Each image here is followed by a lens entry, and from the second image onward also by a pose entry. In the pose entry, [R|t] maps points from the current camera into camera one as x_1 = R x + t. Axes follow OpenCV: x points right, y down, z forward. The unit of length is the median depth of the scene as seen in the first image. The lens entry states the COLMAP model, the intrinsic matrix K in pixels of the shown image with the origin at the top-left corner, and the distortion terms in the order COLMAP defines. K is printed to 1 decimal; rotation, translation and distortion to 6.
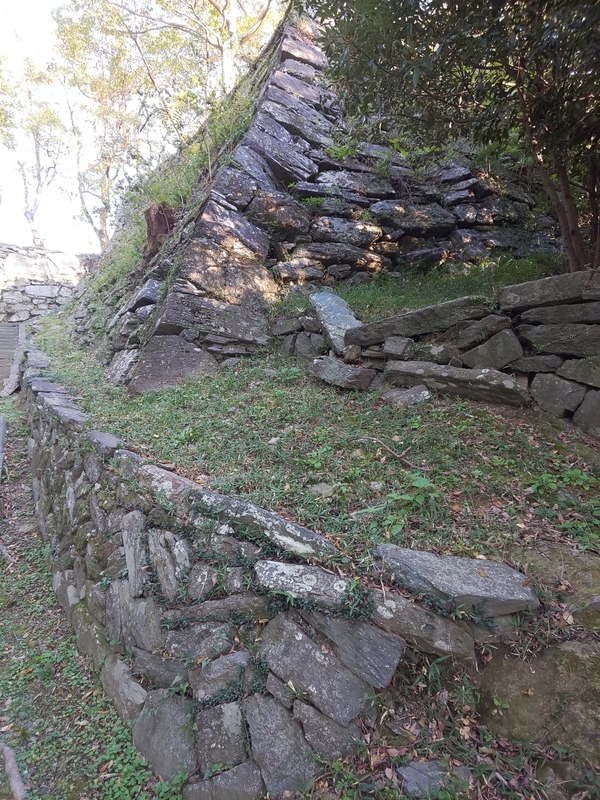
lens RADIAL K [[507.6, 0, 297.6], [0, 507.6, 402.9], [0, 0, 1]] dist [0.003348, -0.013762]
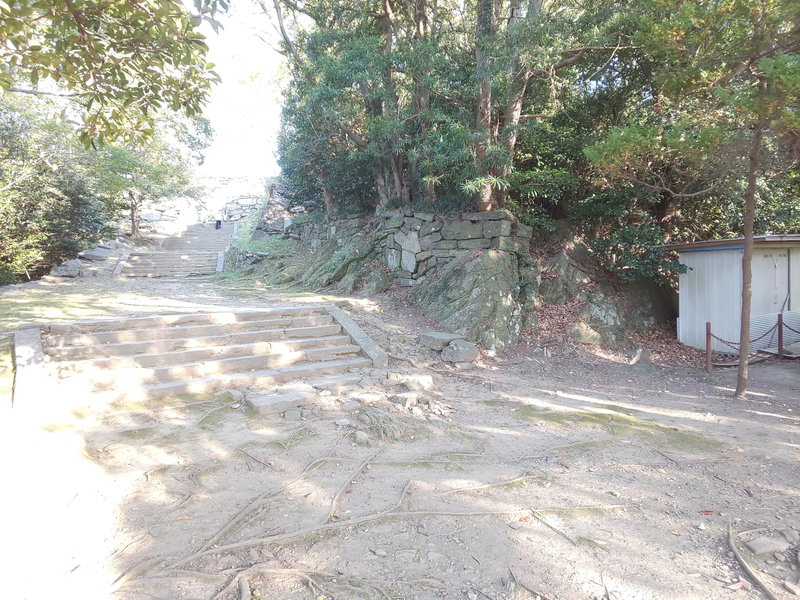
lens RADIAL K [[507.6, 0, 398.9], [0, 507.6, 296.1], [0, 0, 1]] dist [0.003348, -0.013762]
pose [[0.978554, -0.011181, -0.205687, 1.486816], [0.016053, 0.999628, 0.022030, 0.295291], [0.205364, -0.024859, 0.978370, -2.492168]]
